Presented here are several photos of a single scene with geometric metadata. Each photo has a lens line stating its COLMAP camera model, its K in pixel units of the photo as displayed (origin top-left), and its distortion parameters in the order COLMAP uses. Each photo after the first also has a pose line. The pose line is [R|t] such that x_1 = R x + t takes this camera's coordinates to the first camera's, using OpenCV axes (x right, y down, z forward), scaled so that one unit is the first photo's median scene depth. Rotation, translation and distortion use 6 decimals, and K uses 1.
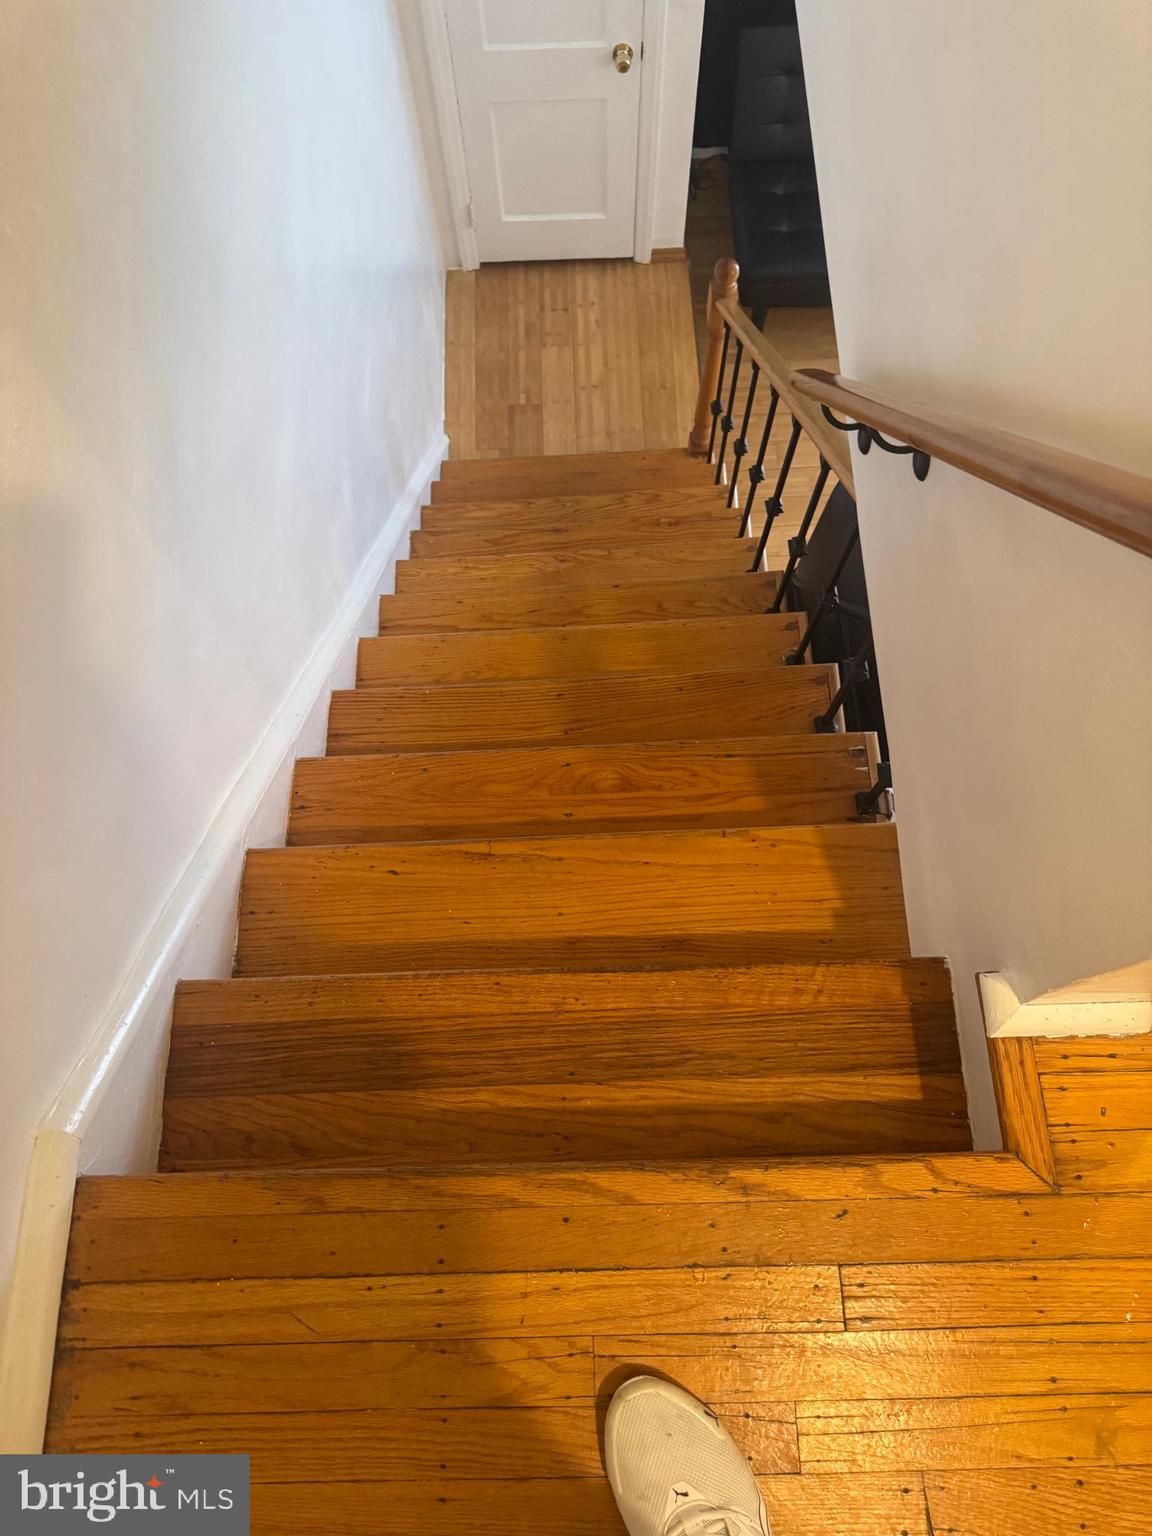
lens RADIAL K [[1092.0, 0, 577.1], [0, 1092.0, 768.8], [0, 0, 1]] dist [0.032375, -0.034488]
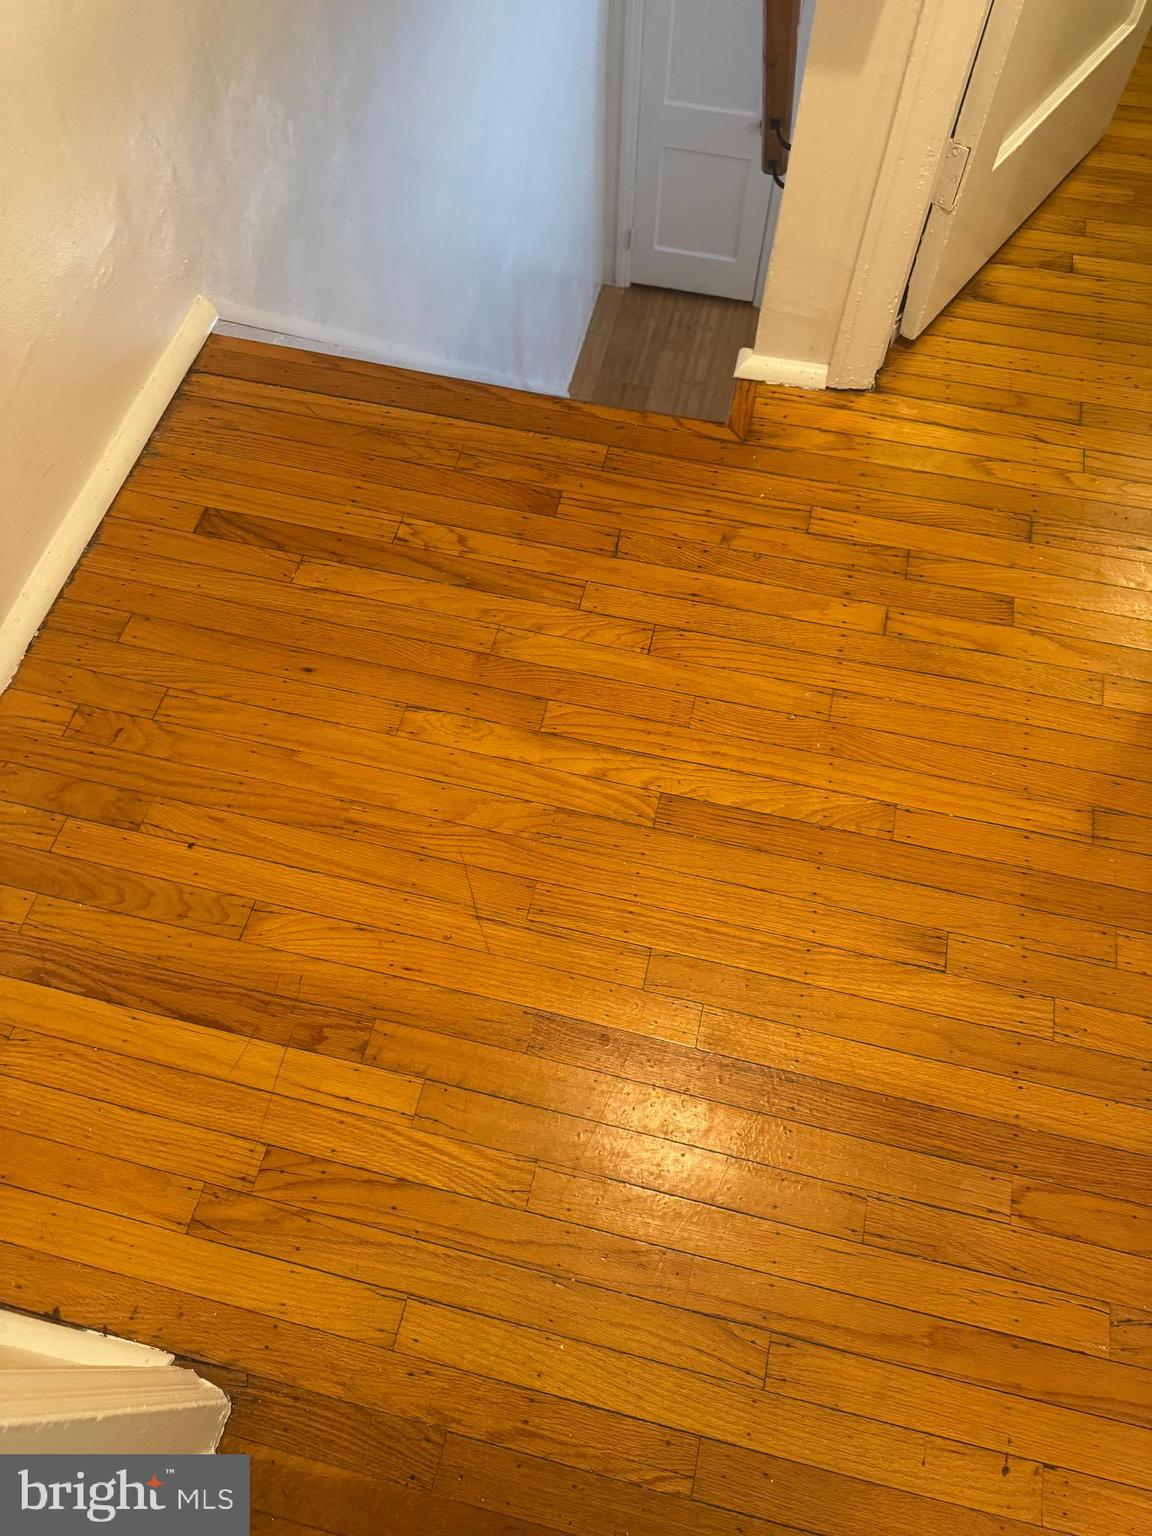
lens RADIAL K [[1092.0, 0, 573.7], [0, 1092.0, 767.8], [0, 0, 1]] dist [0.032375, -0.034488]
pose [[0.966922, 0.233695, -0.102221, 0.109541], [-0.246998, 0.957875, -0.146515, 0.275523], [0.063675, 0.166917, 0.983913, -0.142623]]
